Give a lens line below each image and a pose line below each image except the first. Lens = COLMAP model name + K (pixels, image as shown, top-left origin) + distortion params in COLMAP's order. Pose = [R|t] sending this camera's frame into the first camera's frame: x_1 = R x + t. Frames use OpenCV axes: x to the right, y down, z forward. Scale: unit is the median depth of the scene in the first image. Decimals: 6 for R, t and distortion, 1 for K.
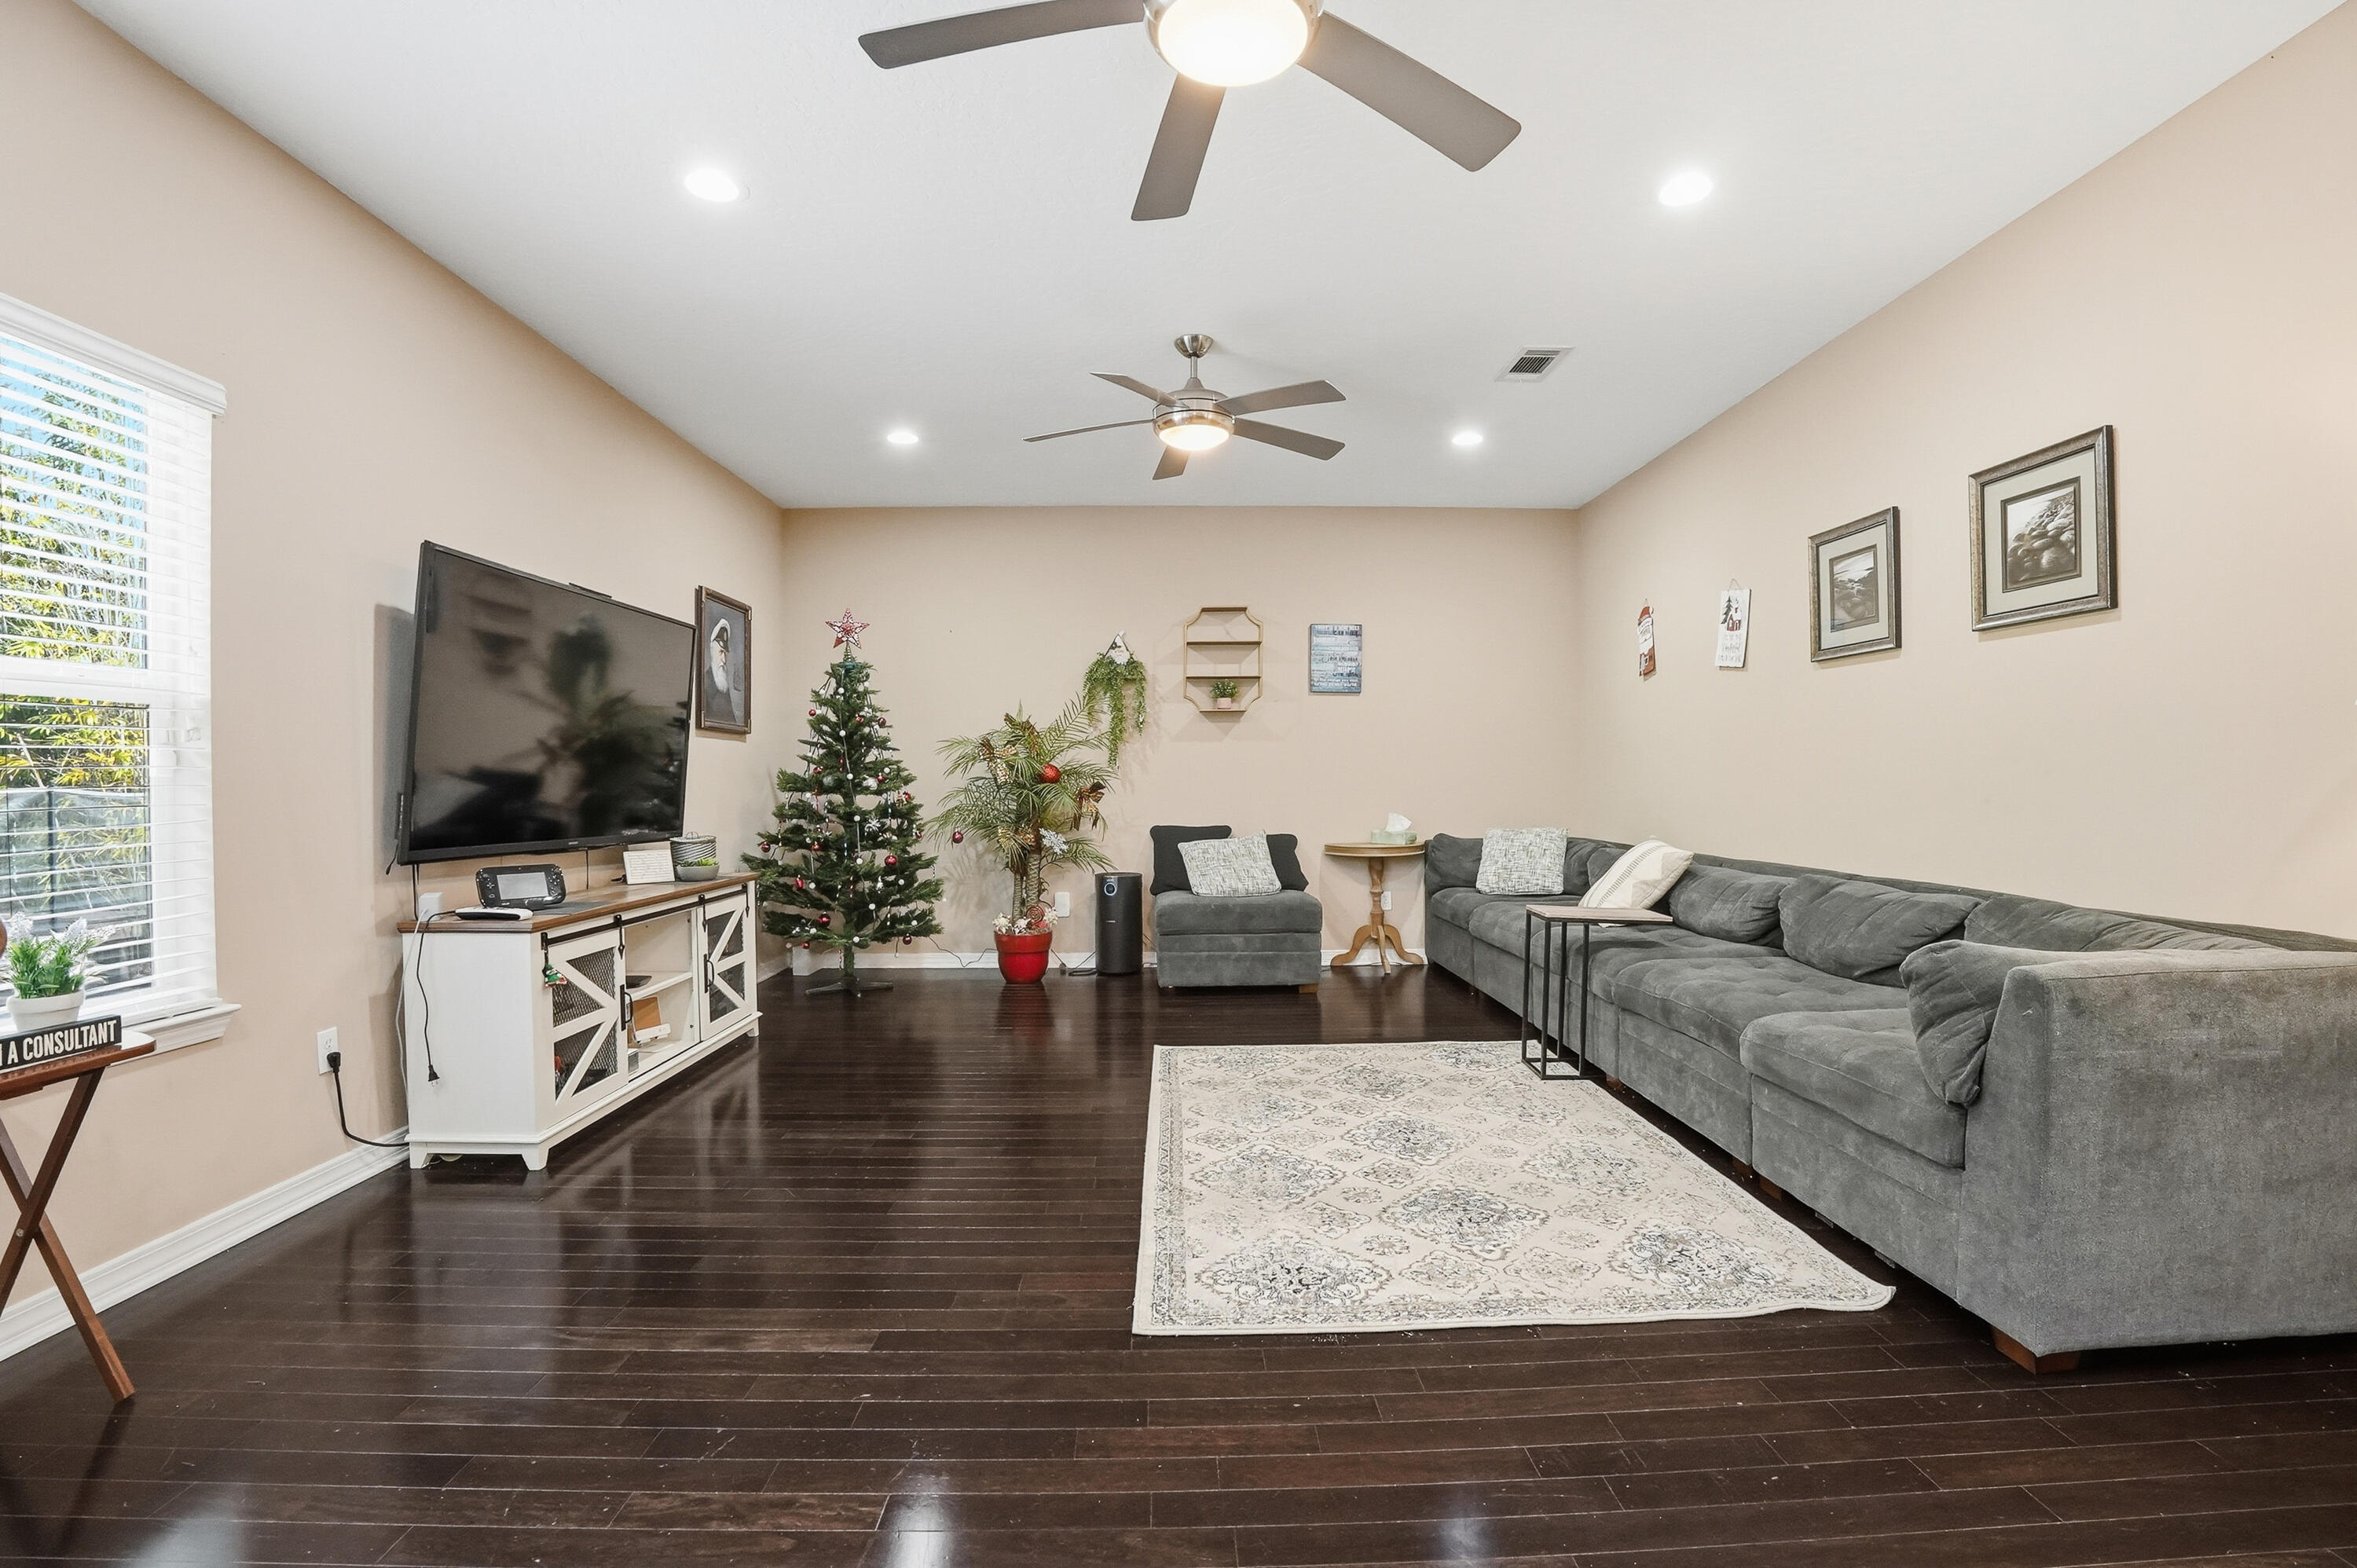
lens RADIAL K [[1052.5, 0, 1181.9], [0, 1052.5, 797.7], [0, 0, 1]] dist [-0.070386, 0.018945]
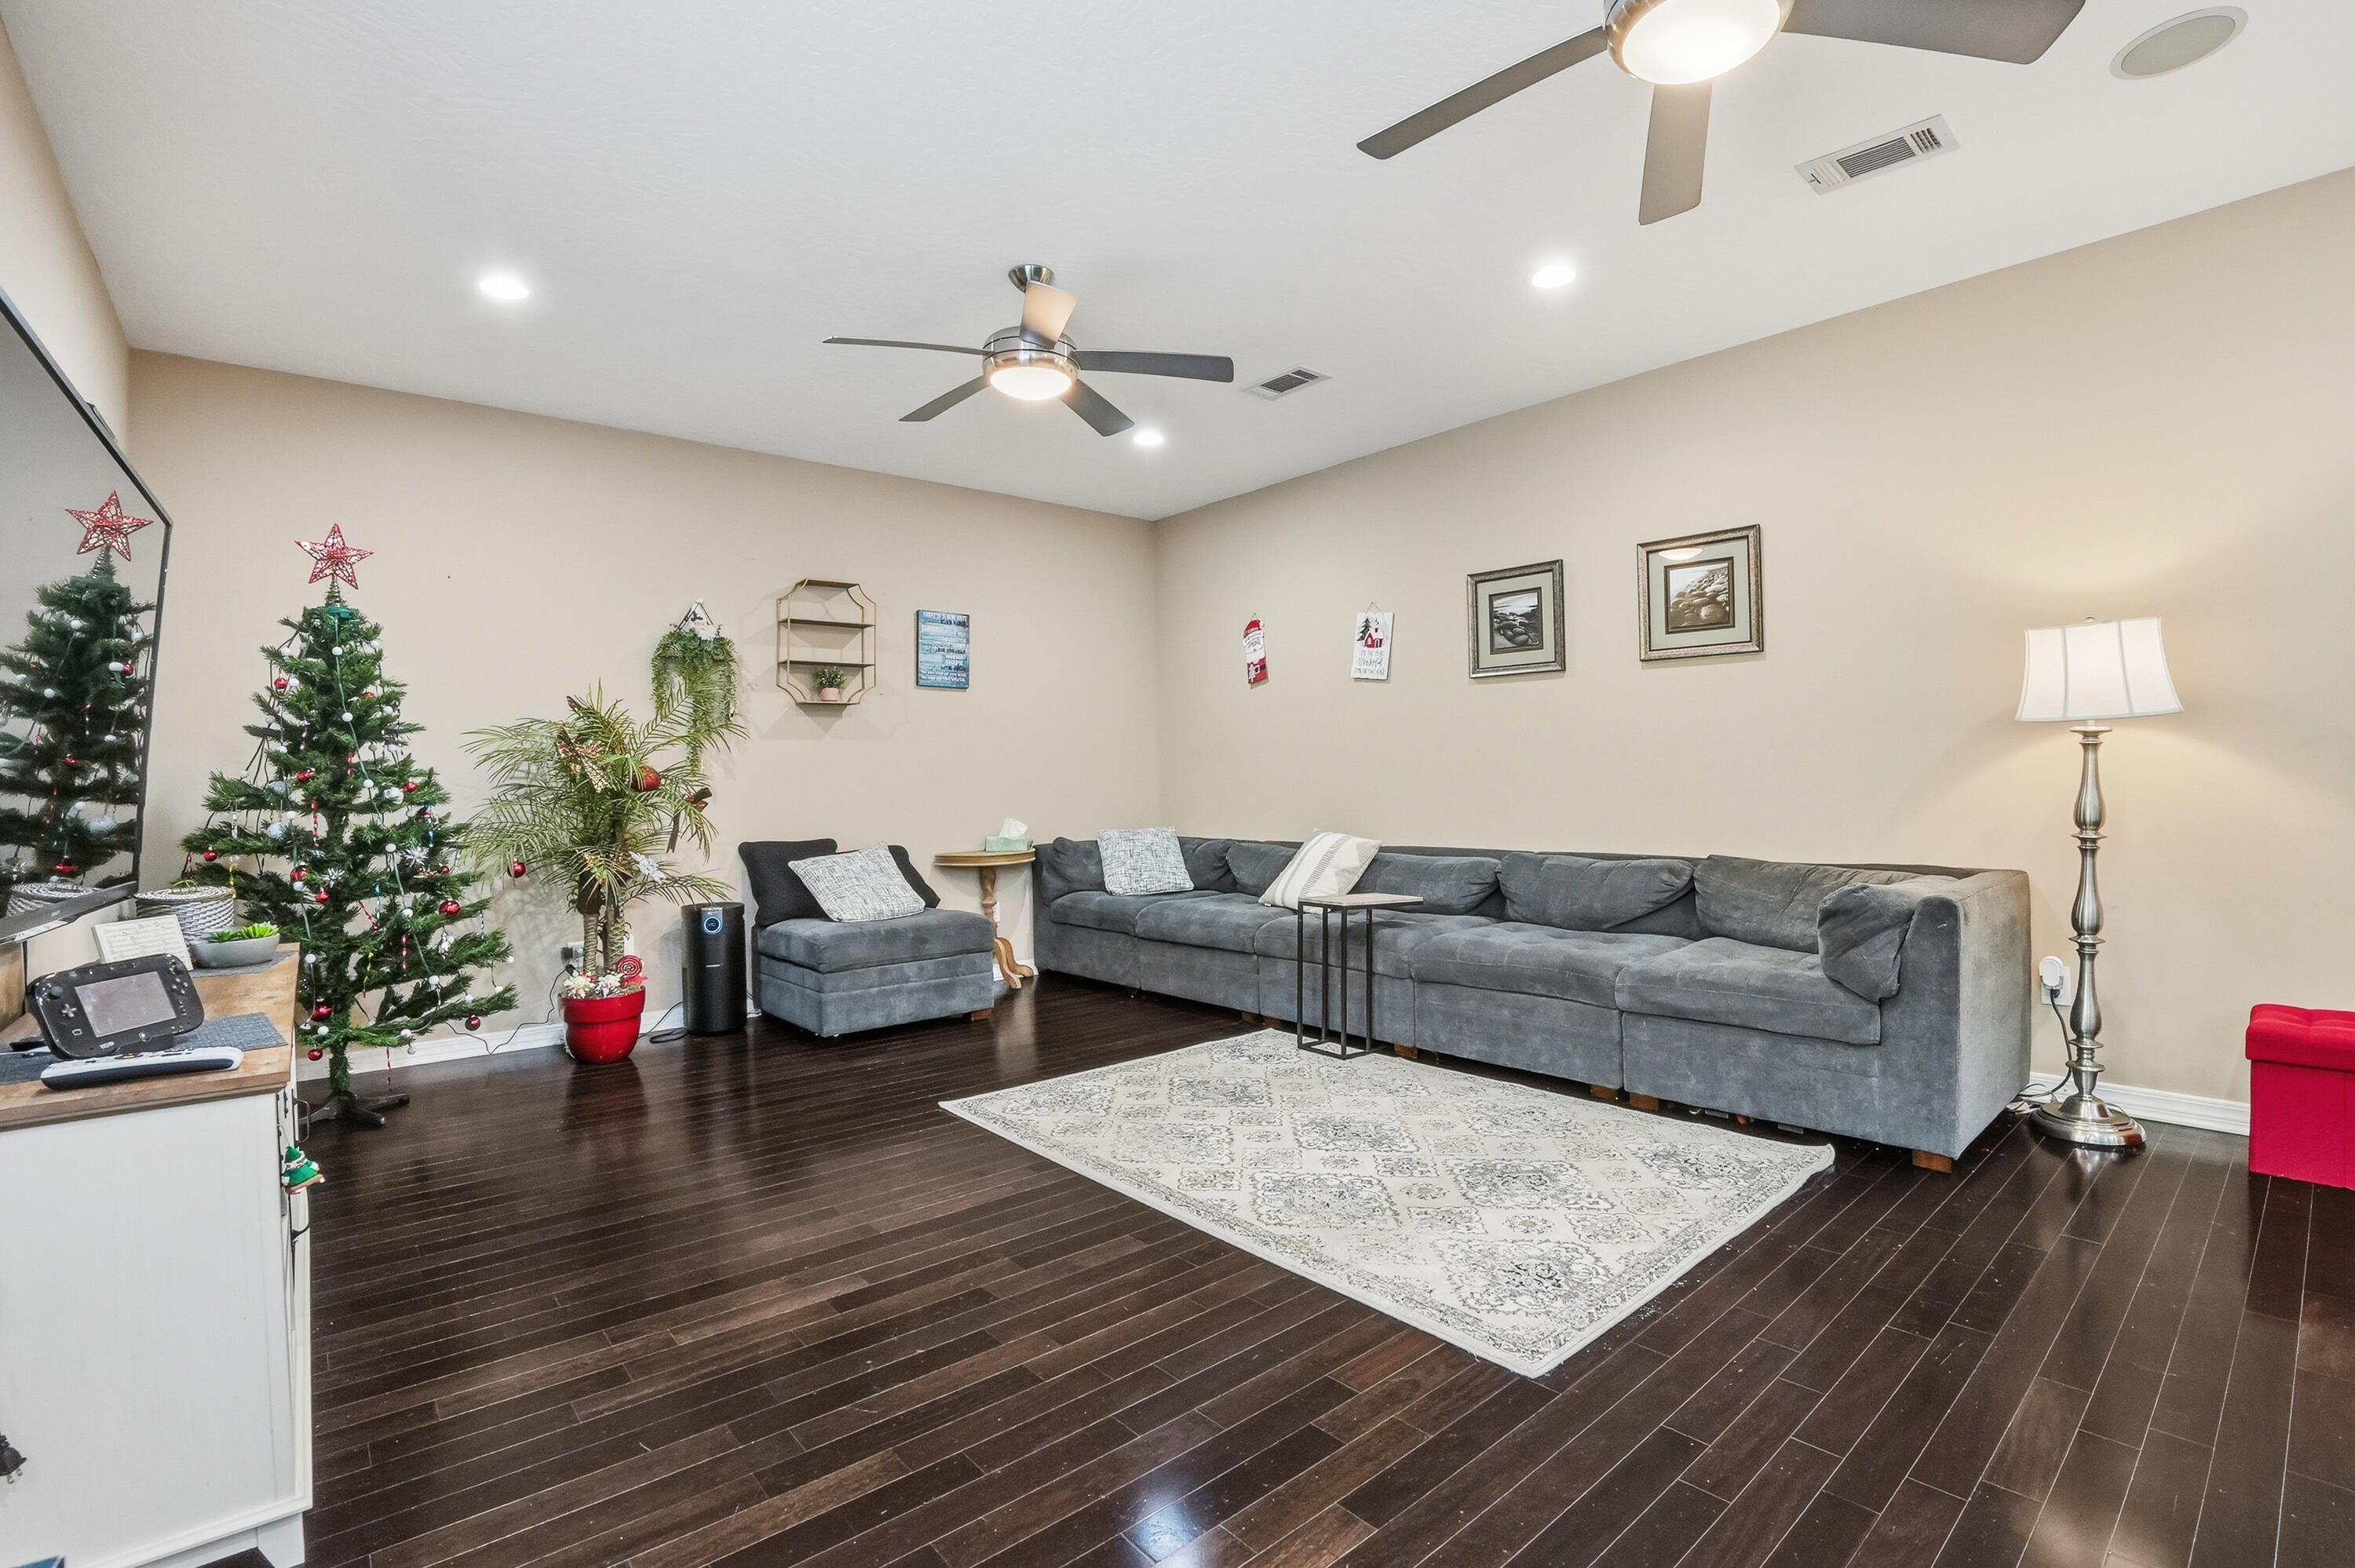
lens RADIAL K [[1075.9, 0, 1177.5], [0, 1075.9, 784.0], [0, 0, 1]] dist [-0.080228, 0.027270]
pose [[0.773687, -0.010539, 0.633480, -0.418141], [0.023546, 0.999649, -0.012126, -0.000473], [-0.633130, 0.024297, 0.773664, 0.229545]]
